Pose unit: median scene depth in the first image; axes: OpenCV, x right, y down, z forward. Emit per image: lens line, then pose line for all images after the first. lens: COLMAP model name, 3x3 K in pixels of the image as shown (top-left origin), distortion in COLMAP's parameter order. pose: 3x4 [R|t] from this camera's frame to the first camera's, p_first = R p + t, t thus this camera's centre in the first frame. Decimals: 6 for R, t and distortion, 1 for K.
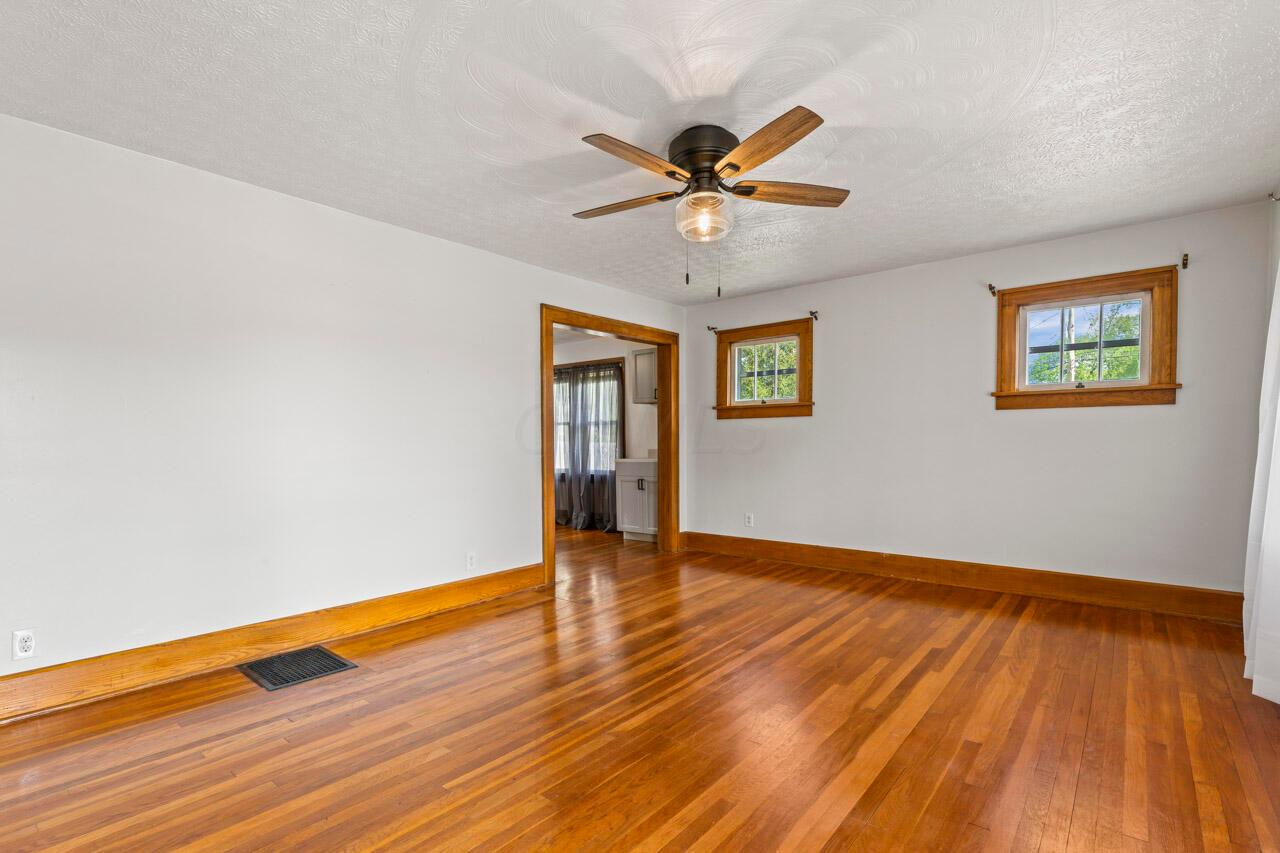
lens RADIAL K [[604.4, 0, 640.7], [0, 604.4, 453.4], [0, 0, 1]] dist [-0.000088, 0.000066]
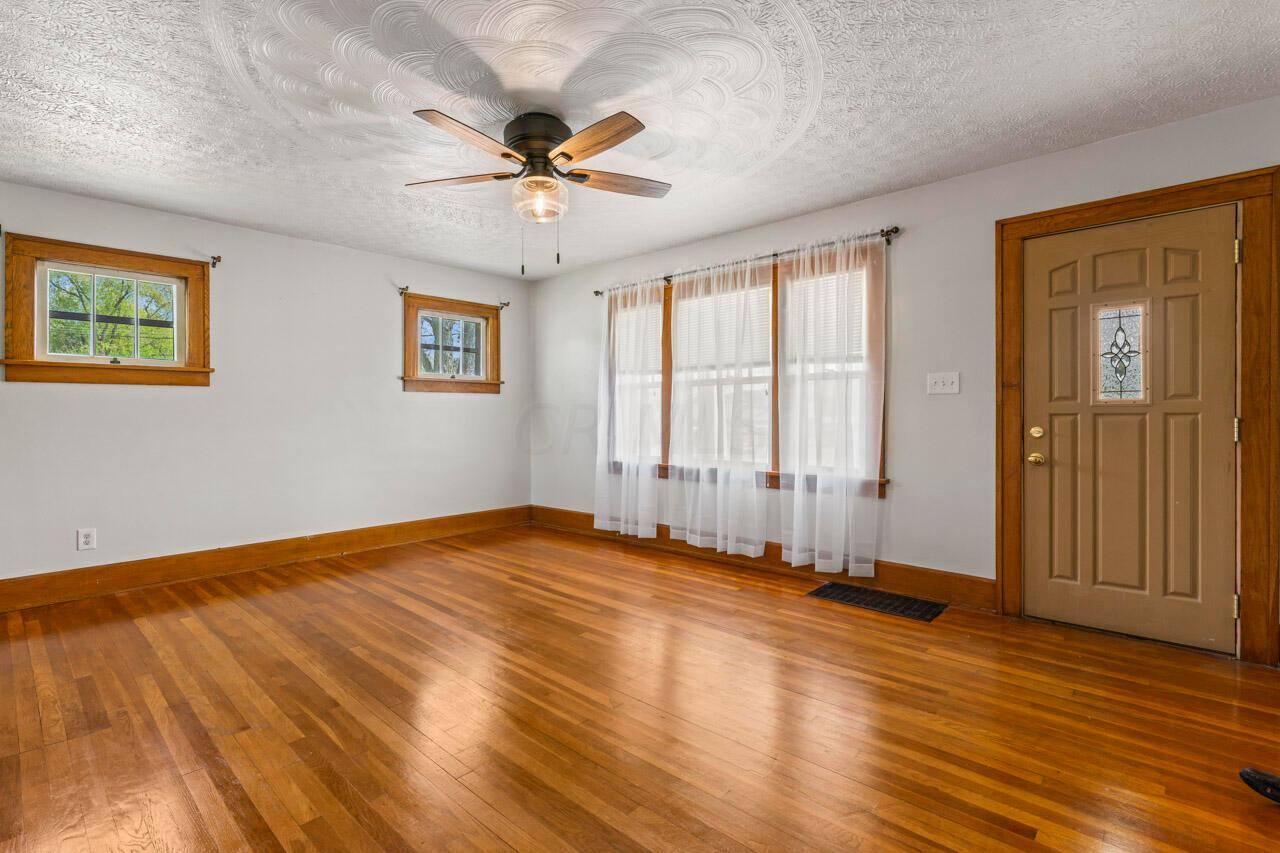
lens RADIAL K [[585.1, 0, 640.8], [0, 585.1, 421.0], [0, 0, 1]] dist [-0.001080, 0.000405]
pose [[0.055534, -0.006135, 0.998438, -0.652819], [0.025980, 0.999651, 0.004698, -0.008021], [-0.998119, 0.025678, 0.055674, 0.573088]]
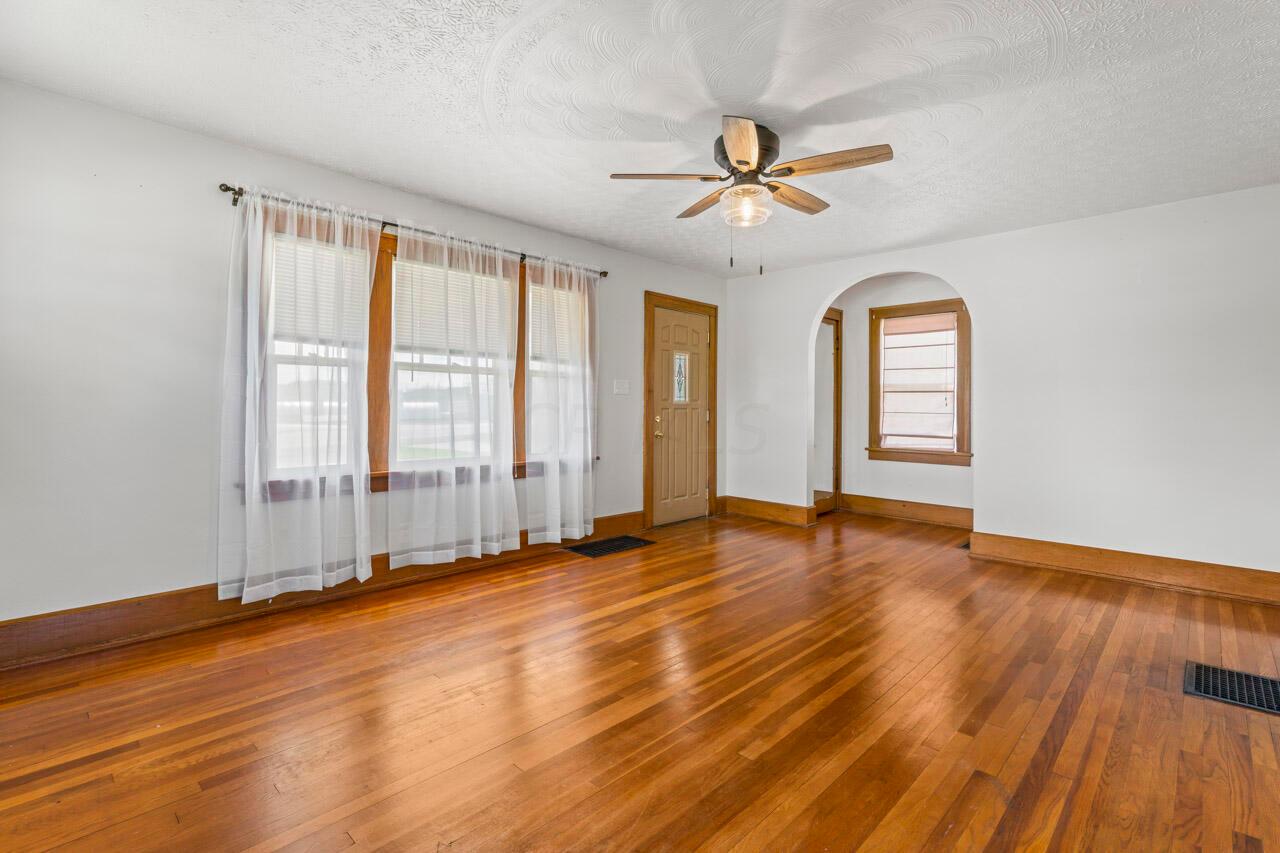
lens RADIAL K [[585.4, 0, 635.8], [0, 585.4, 398.4], [0, 0, 1]] dist [-0.003448, -0.000323]
pose [[-0.995639, -0.001733, 0.093269, 0.151874], [-0.001257, 0.999986, 0.005156, -0.032122], [-0.093276, 0.005017, -0.995628, 1.529189]]
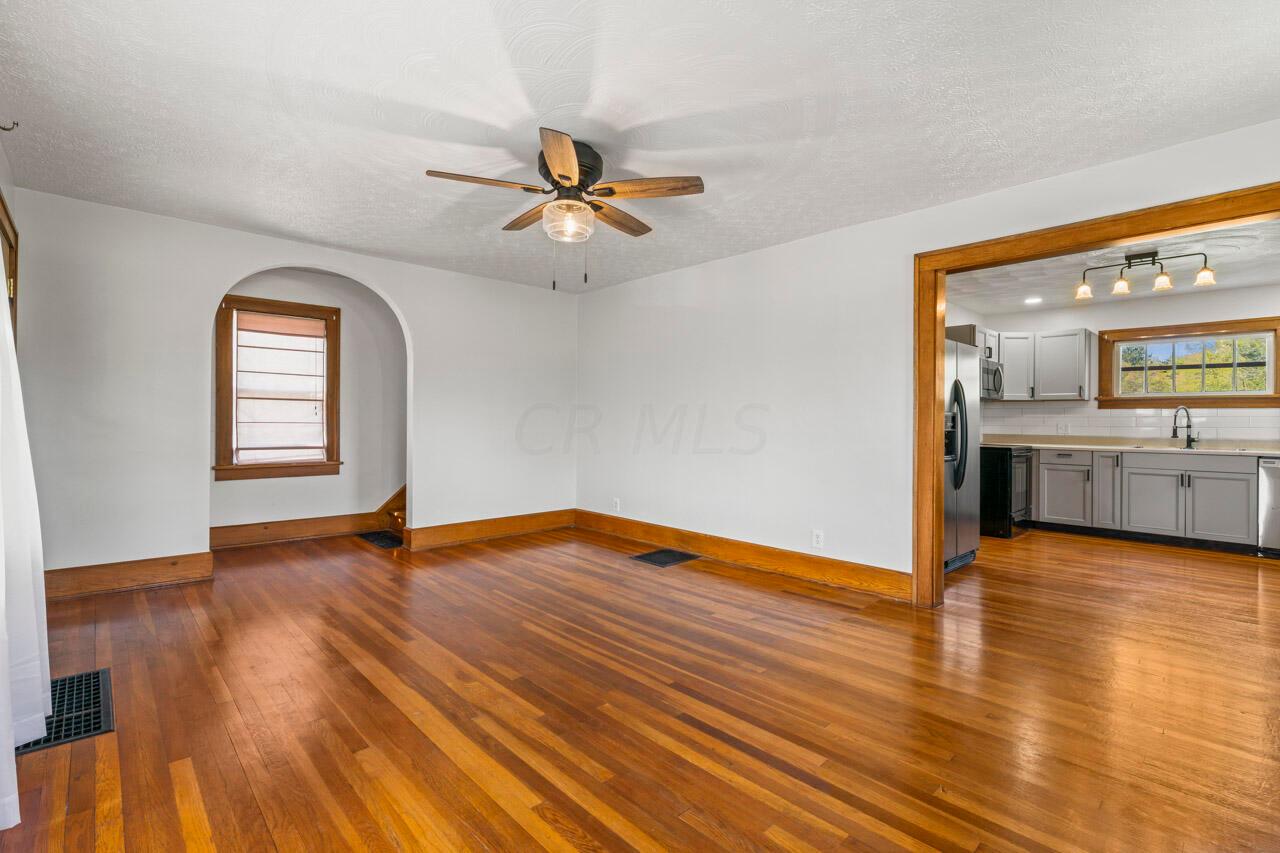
lens RADIAL K [[585.1, 0, 640.8], [0, 585.1, 421.0], [0, 0, 1]] dist [-0.001080, 0.000405]
pose [[-0.133648, 0.005072, -0.991016, 0.848894], [-0.028997, 0.999539, 0.009027, -0.027592], [0.990605, 0.029943, -0.133439, 0.942143]]
